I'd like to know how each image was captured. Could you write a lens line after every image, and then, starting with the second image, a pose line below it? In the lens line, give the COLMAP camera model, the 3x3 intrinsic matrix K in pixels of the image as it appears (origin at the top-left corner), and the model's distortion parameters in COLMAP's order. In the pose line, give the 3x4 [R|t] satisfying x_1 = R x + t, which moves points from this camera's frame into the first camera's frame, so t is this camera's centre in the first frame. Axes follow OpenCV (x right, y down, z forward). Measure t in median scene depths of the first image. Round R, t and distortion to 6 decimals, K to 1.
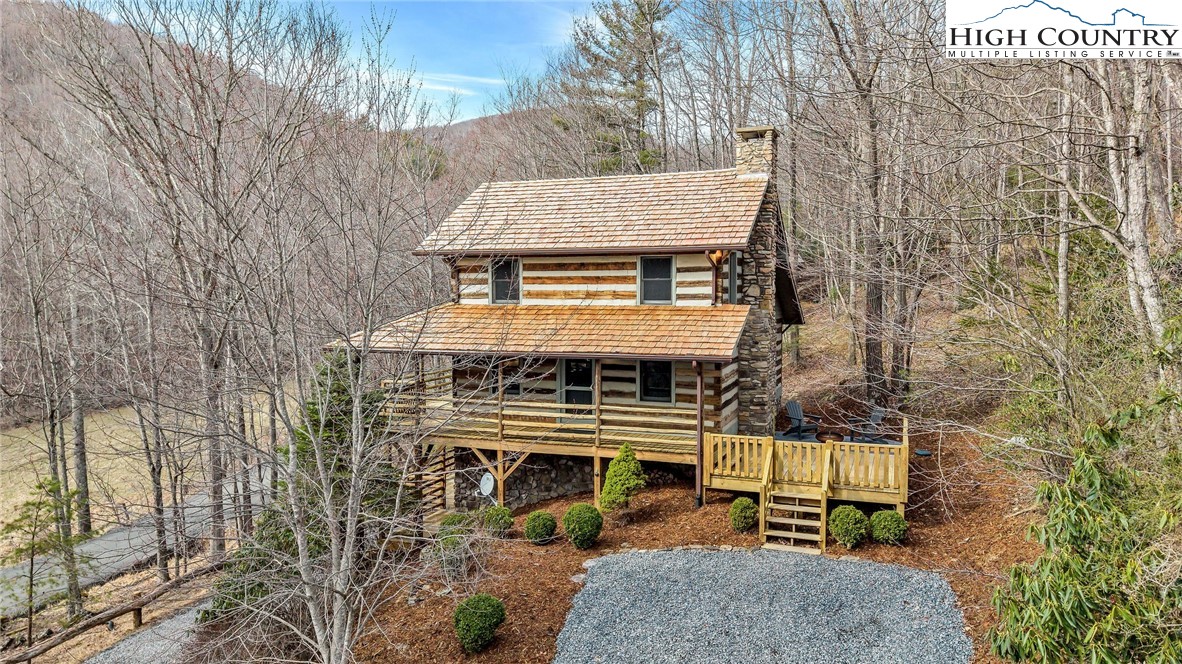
lens RADIAL K [[801.0, 0, 591.0], [0, 801.0, 332.0], [0, 0, 1]] dist [0.087875, -0.110232]
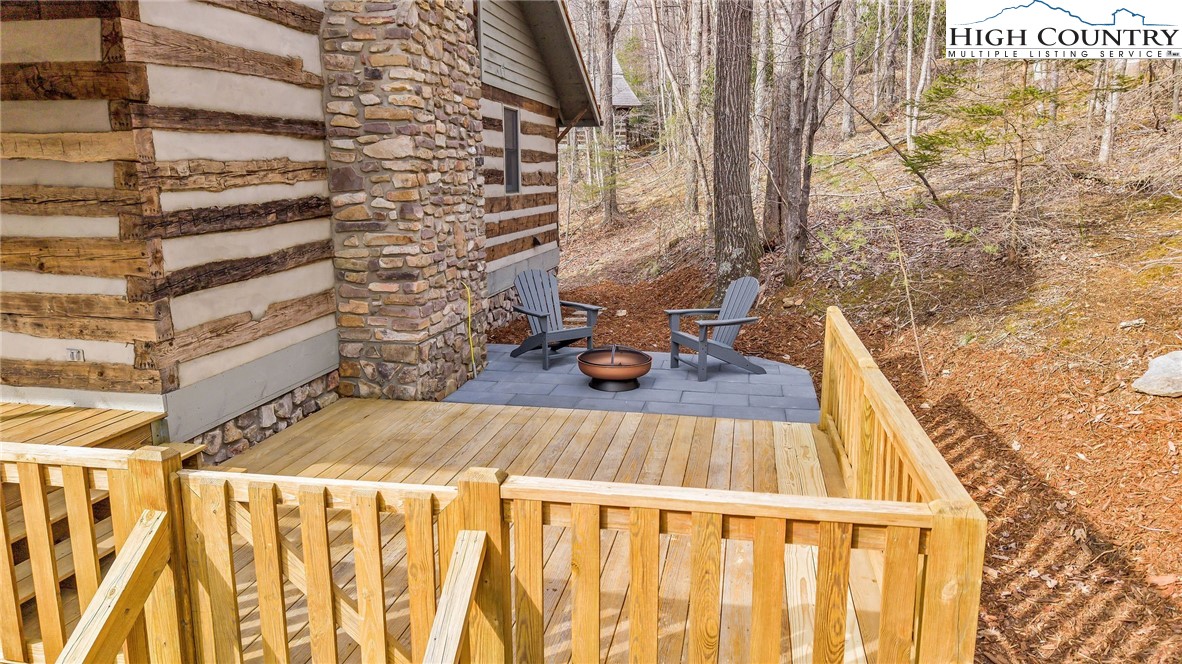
lens RADIAL K [[801.0, 0, 591.0], [0, 801.0, 332.0], [0, 0, 1]] dist [0.087875, -0.110232]
pose [[0.984256, -0.035020, 0.173242, 0.229189], [0.011211, 0.990570, 0.136545, 0.069116], [-0.176390, -0.132453, 0.975368, 0.671373]]
